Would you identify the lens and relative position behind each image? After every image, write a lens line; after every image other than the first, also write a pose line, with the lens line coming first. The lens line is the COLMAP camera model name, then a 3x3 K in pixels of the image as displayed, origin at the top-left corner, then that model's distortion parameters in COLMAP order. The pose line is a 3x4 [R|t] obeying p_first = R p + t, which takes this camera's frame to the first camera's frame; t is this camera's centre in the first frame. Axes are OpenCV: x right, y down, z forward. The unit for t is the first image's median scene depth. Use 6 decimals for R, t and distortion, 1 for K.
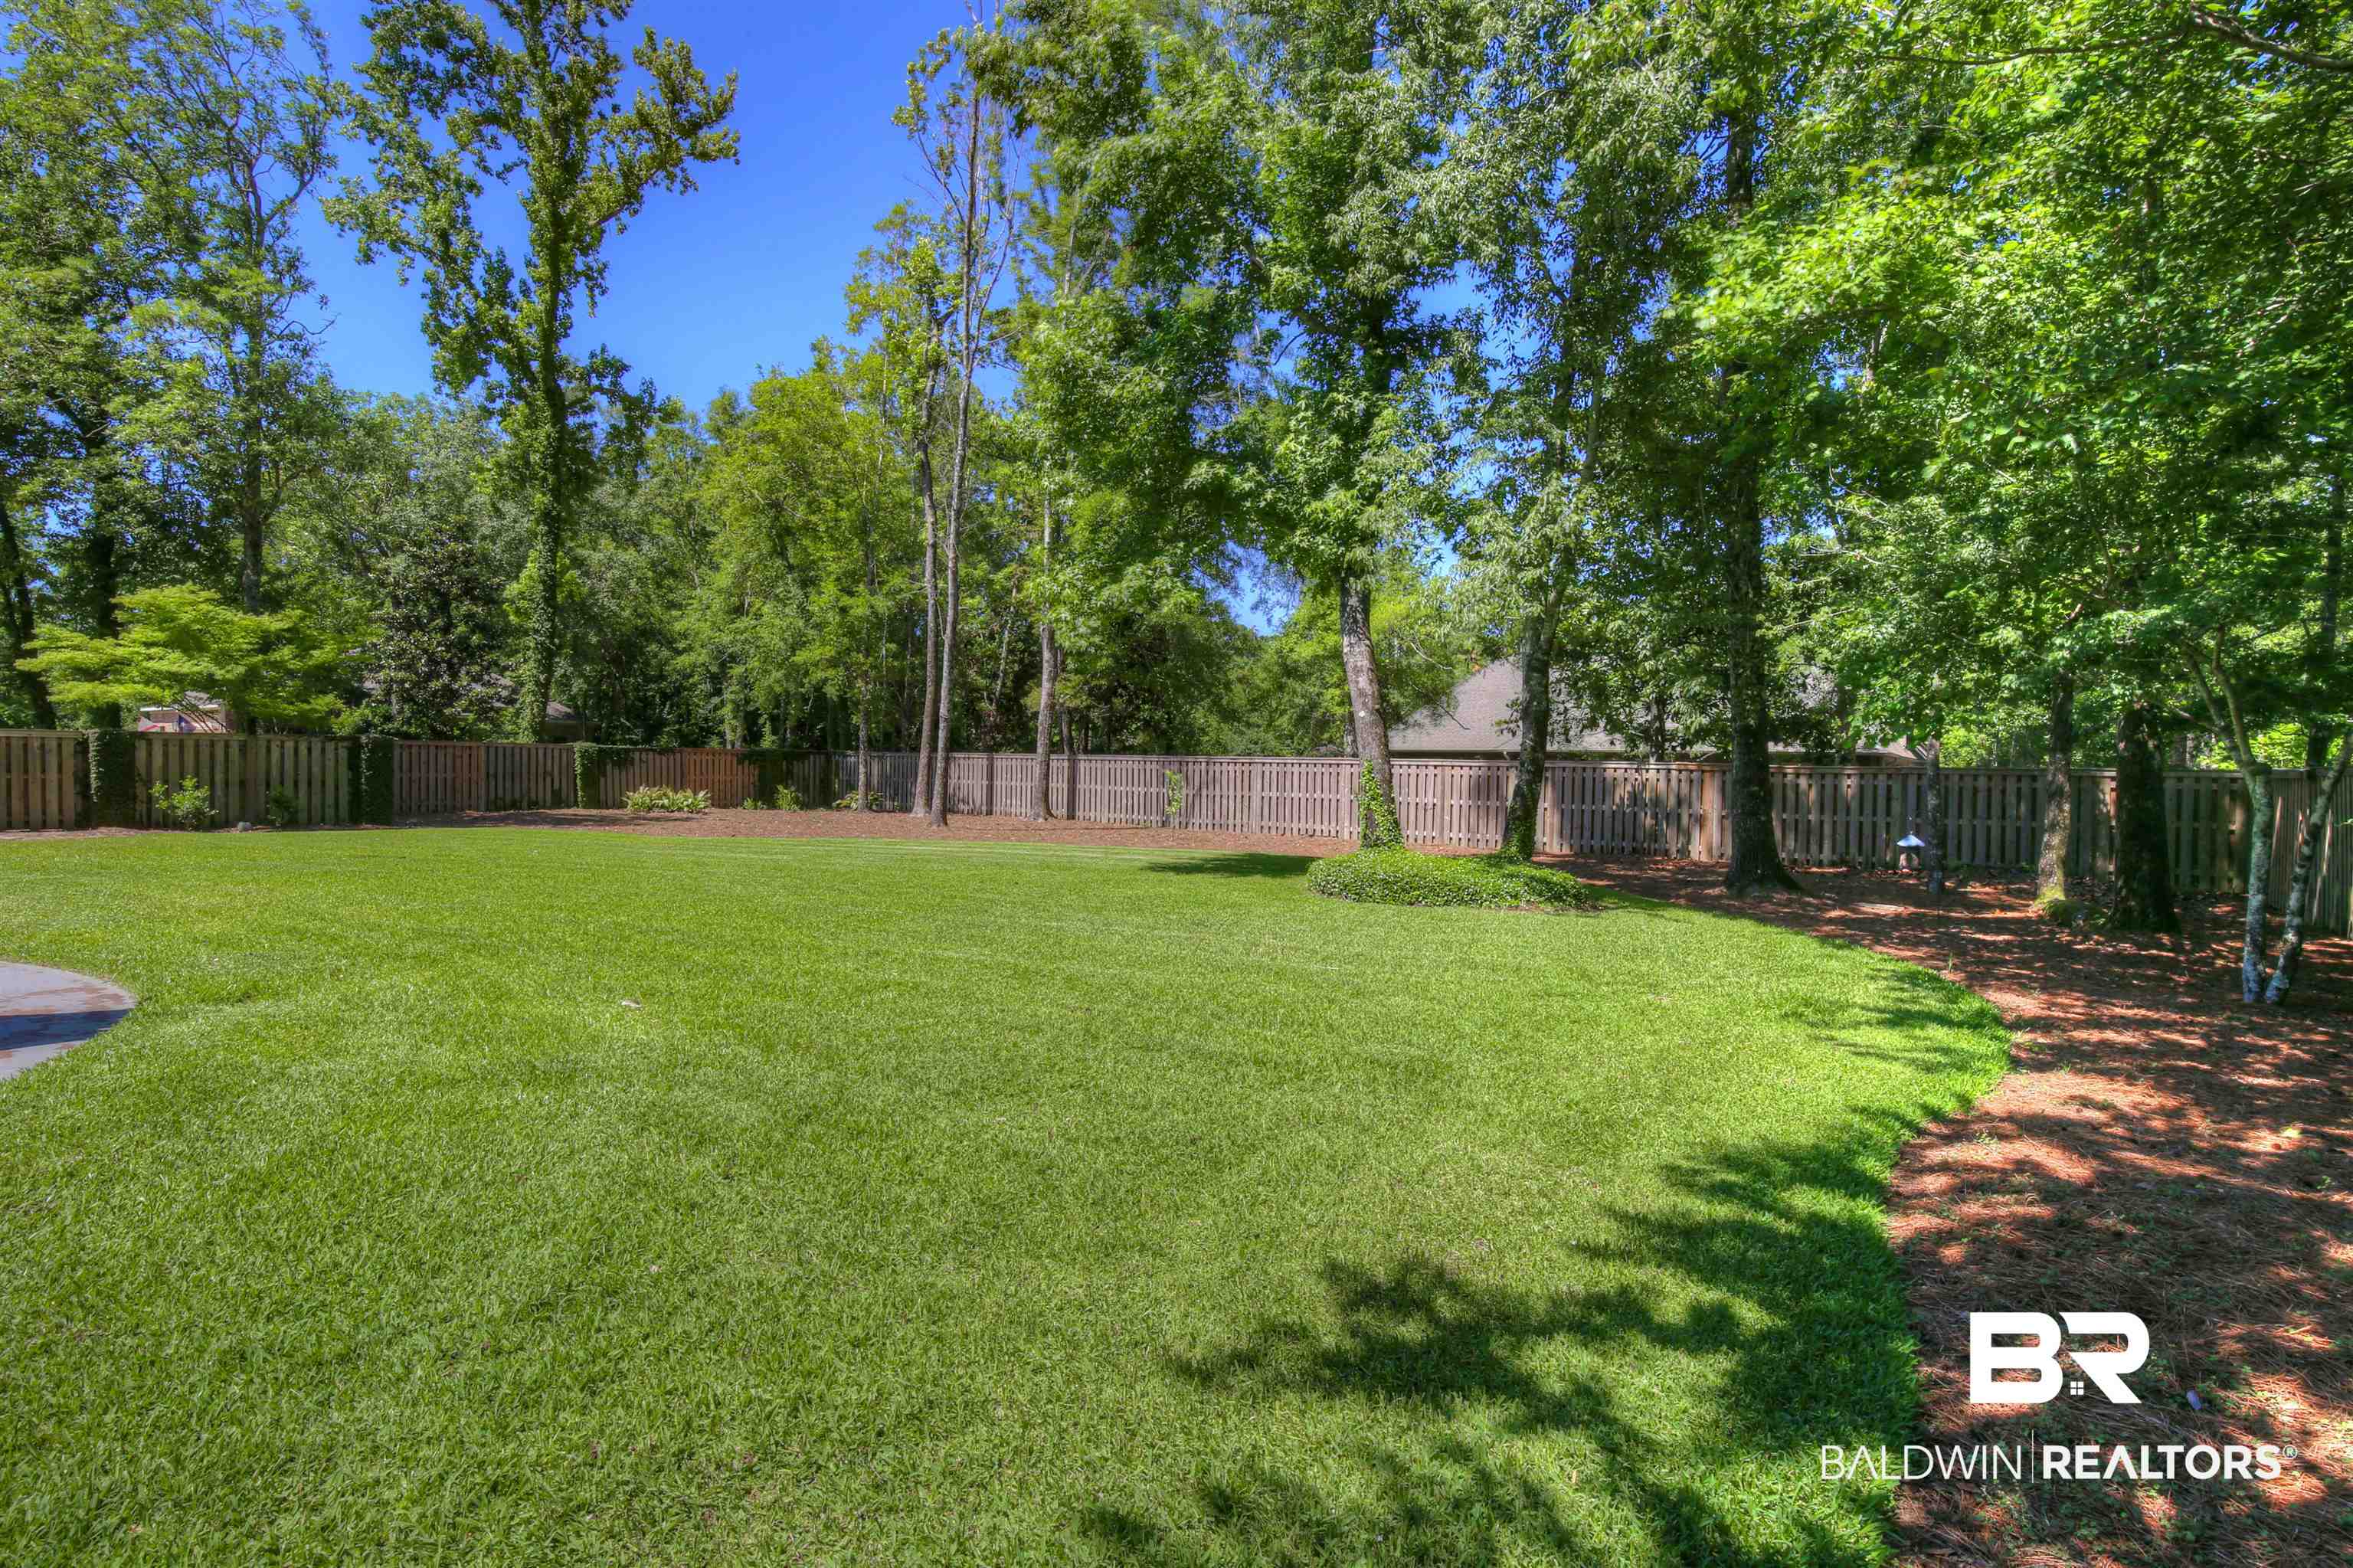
lens RADIAL K [[1243.6, 0, 1176.5], [0, 1243.6, 784.0], [0, 0, 1]] dist [0.000946, 0.000405]
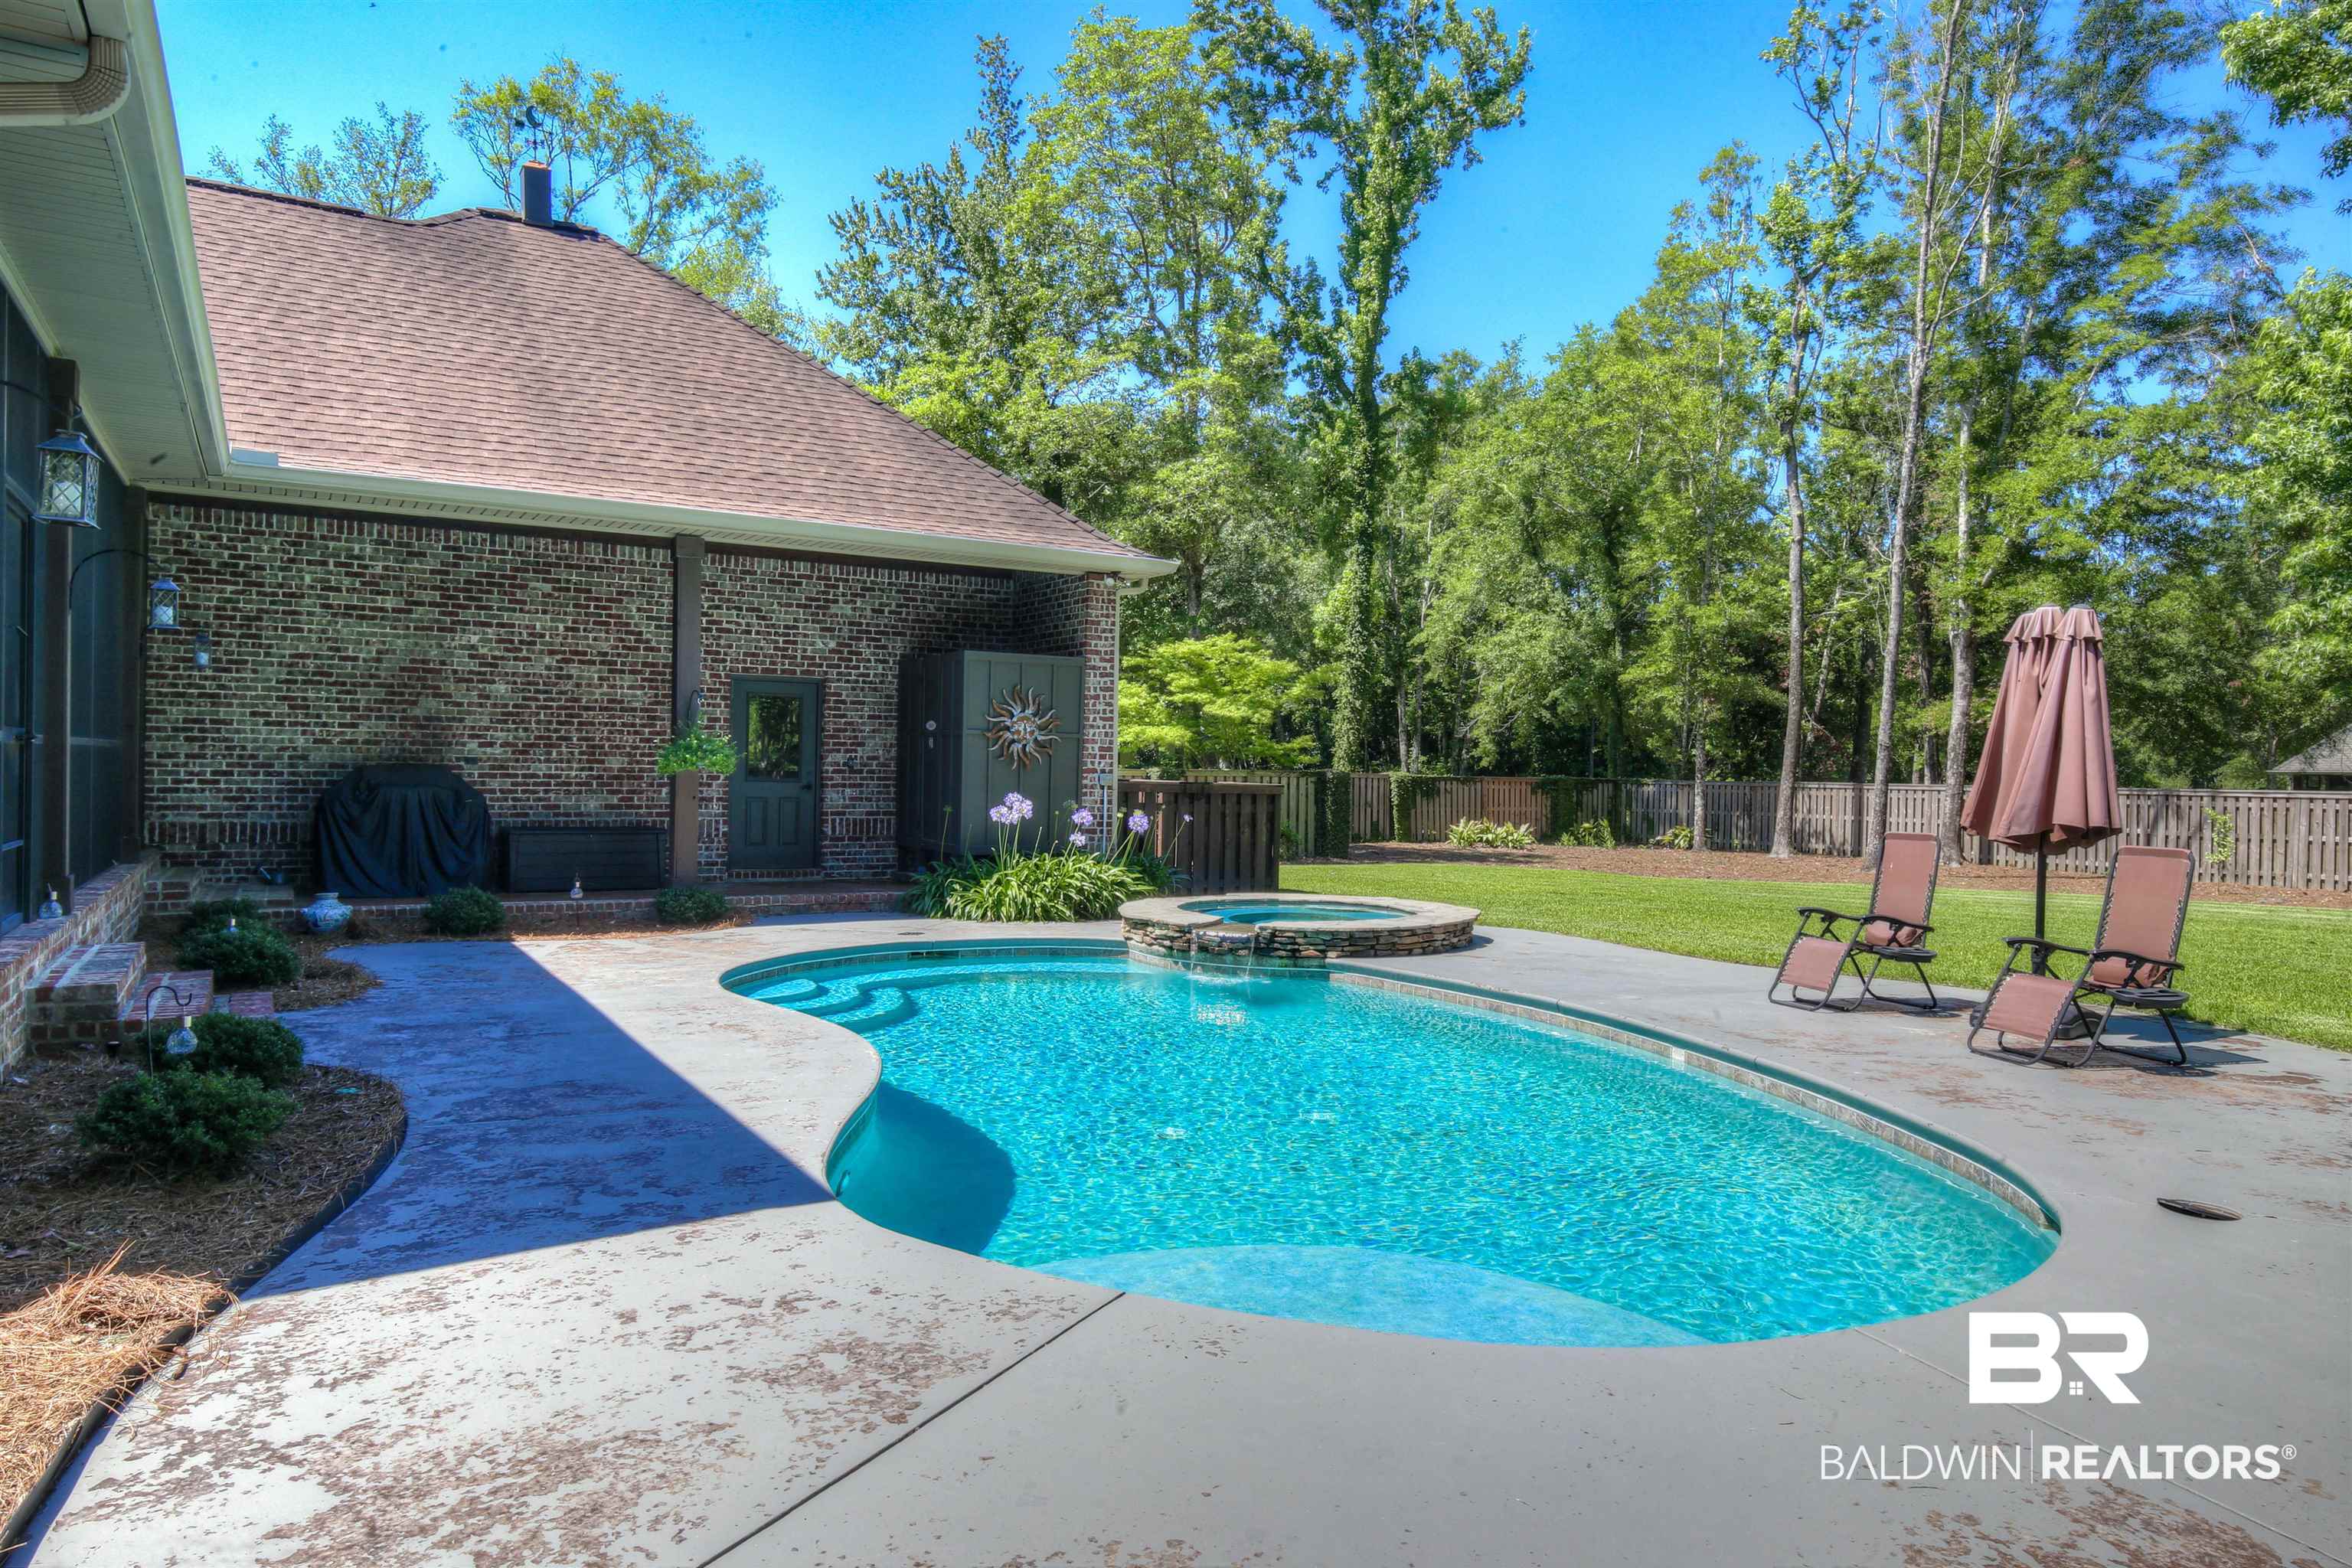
lens RADIAL K [[1556.1, 0, 1176.0], [0, 1556.1, 784.0], [0, 0, 1]] dist [0.023695, 0.000832]
pose [[0.930606, 0.000727, -0.366023, -0.200593], [-0.006641, 0.999867, -0.014899, -0.005488], [0.365963, 0.016295, 0.930487, -0.157999]]
